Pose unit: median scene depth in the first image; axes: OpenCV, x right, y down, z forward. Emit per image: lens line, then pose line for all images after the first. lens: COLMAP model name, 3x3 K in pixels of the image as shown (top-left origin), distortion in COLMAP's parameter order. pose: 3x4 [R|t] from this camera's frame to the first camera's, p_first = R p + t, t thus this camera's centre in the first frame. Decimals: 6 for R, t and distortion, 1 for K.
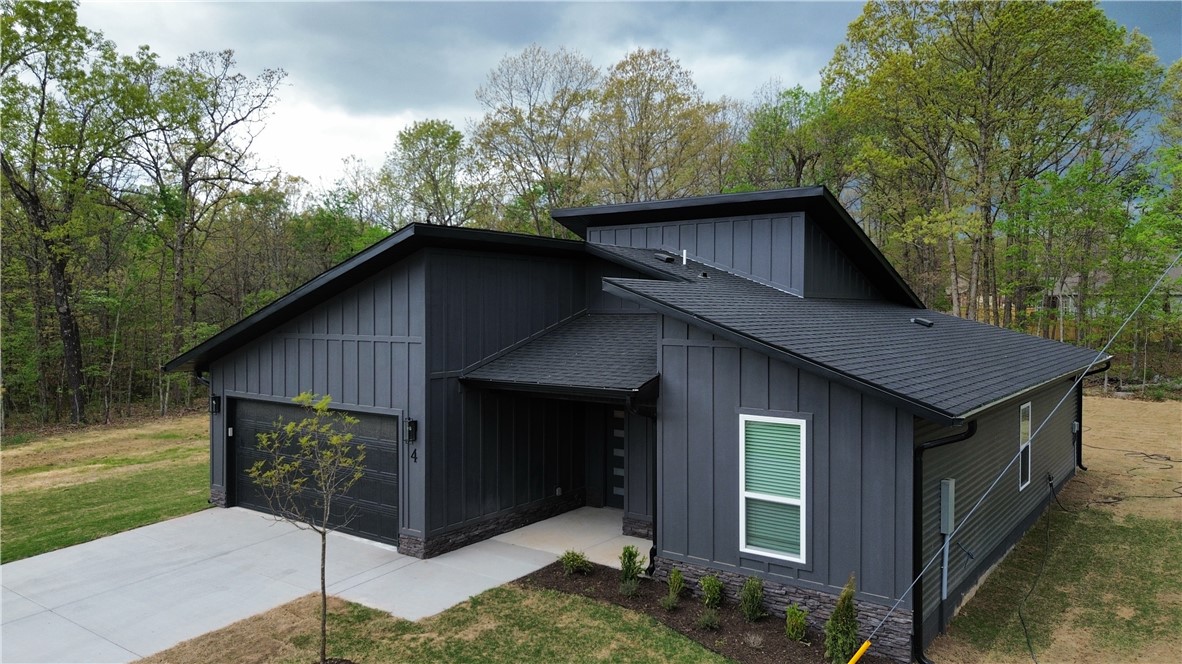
lens RADIAL K [[837.8, 0, 591.0], [0, 837.8, 332.0], [0, 0, 1]] dist [0.047550, -0.037159]
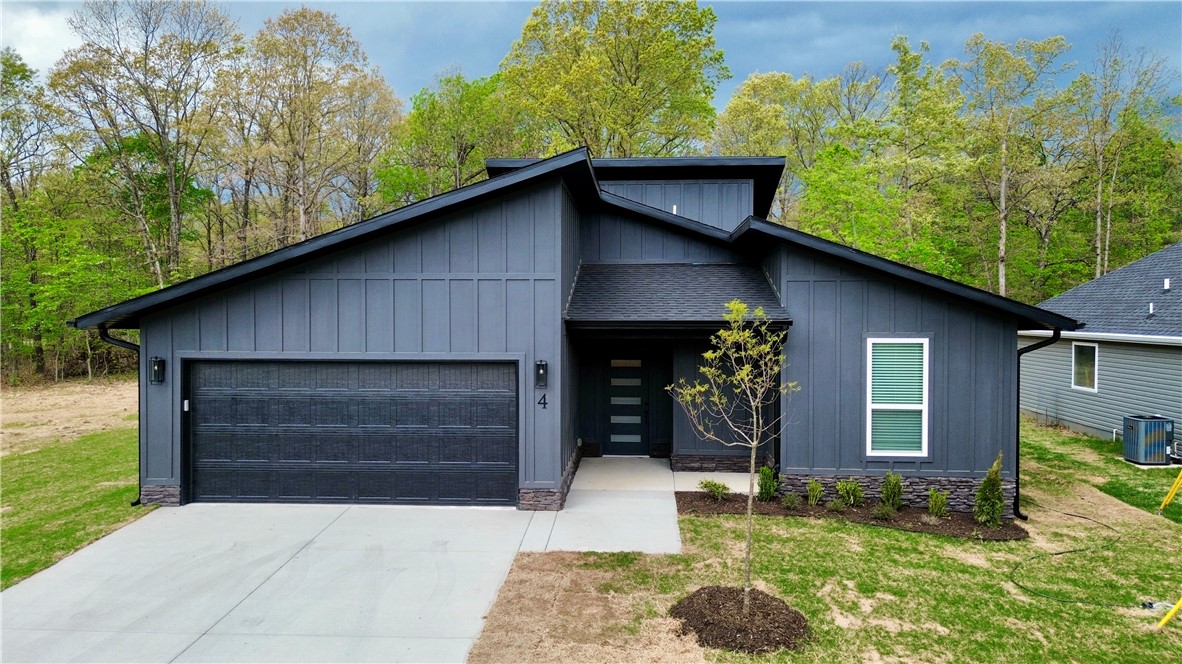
lens RADIAL K [[837.8, 0, 591.0], [0, 837.8, 332.0], [0, 0, 1]] dist [0.047550, -0.037159]
pose [[0.837031, -0.014725, 0.546957, -0.759900], [0.014877, 0.999881, 0.004152, 0.076755], [-0.546953, 0.004662, 0.837151, 0.226453]]
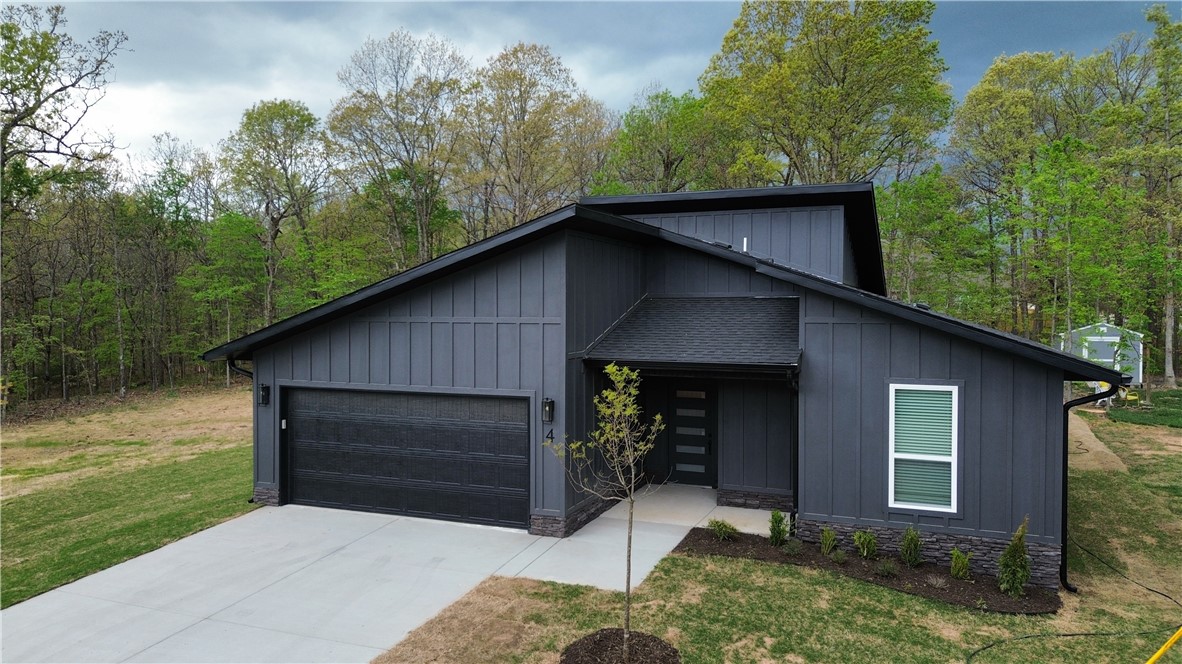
lens RADIAL K [[837.8, 0, 591.0], [0, 837.8, 332.0], [0, 0, 1]] dist [0.047550, -0.037159]
pose [[0.967220, -0.007793, 0.253819, -0.473042], [0.007027, 0.999968, 0.003925, 0.021853], [-0.253841, -0.002013, 0.967244, 0.022864]]
